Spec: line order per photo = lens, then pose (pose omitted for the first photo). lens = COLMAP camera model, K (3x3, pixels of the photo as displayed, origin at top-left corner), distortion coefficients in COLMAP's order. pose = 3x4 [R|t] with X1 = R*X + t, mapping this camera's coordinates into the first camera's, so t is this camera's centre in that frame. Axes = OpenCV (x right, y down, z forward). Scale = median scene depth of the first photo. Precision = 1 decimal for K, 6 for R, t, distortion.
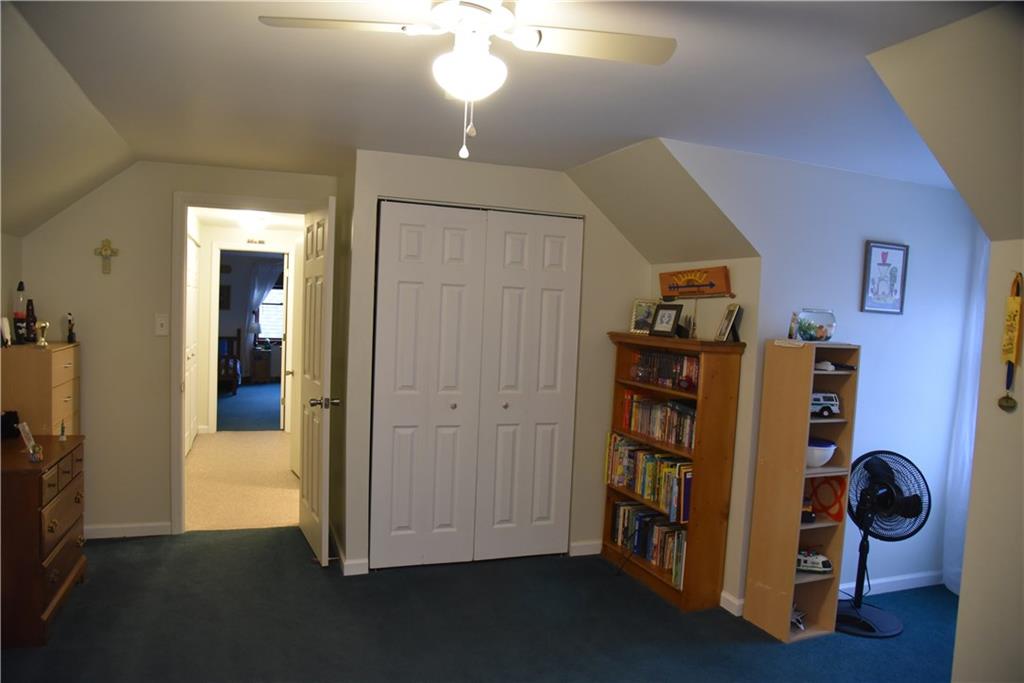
lens RADIAL K [[701.1, 0, 505.8], [0, 701.1, 345.5], [0, 0, 1]] dist [-0.109729, 0.057694]
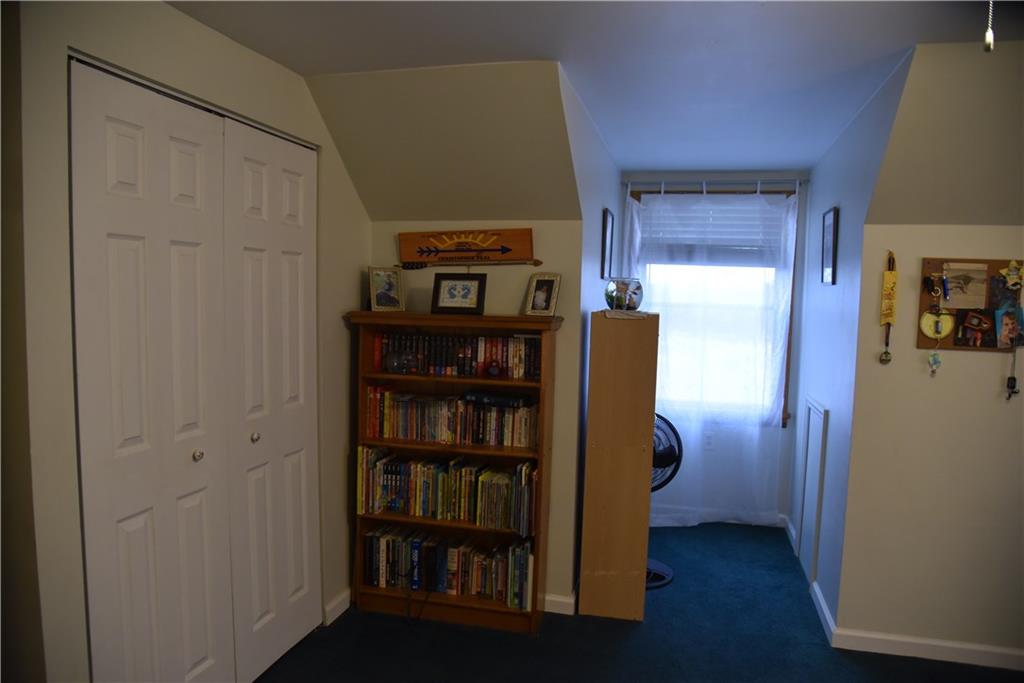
lens RADIAL K [[701.1, 0, 505.8], [0, 701.1, 345.5], [0, 0, 1]] dist [-0.109729, 0.057694]
pose [[0.575106, -0.092156, 0.812871, -0.384106], [0.045543, 0.995700, 0.080662, -0.038141], [-0.816810, -0.009369, 0.576831, 0.482188]]
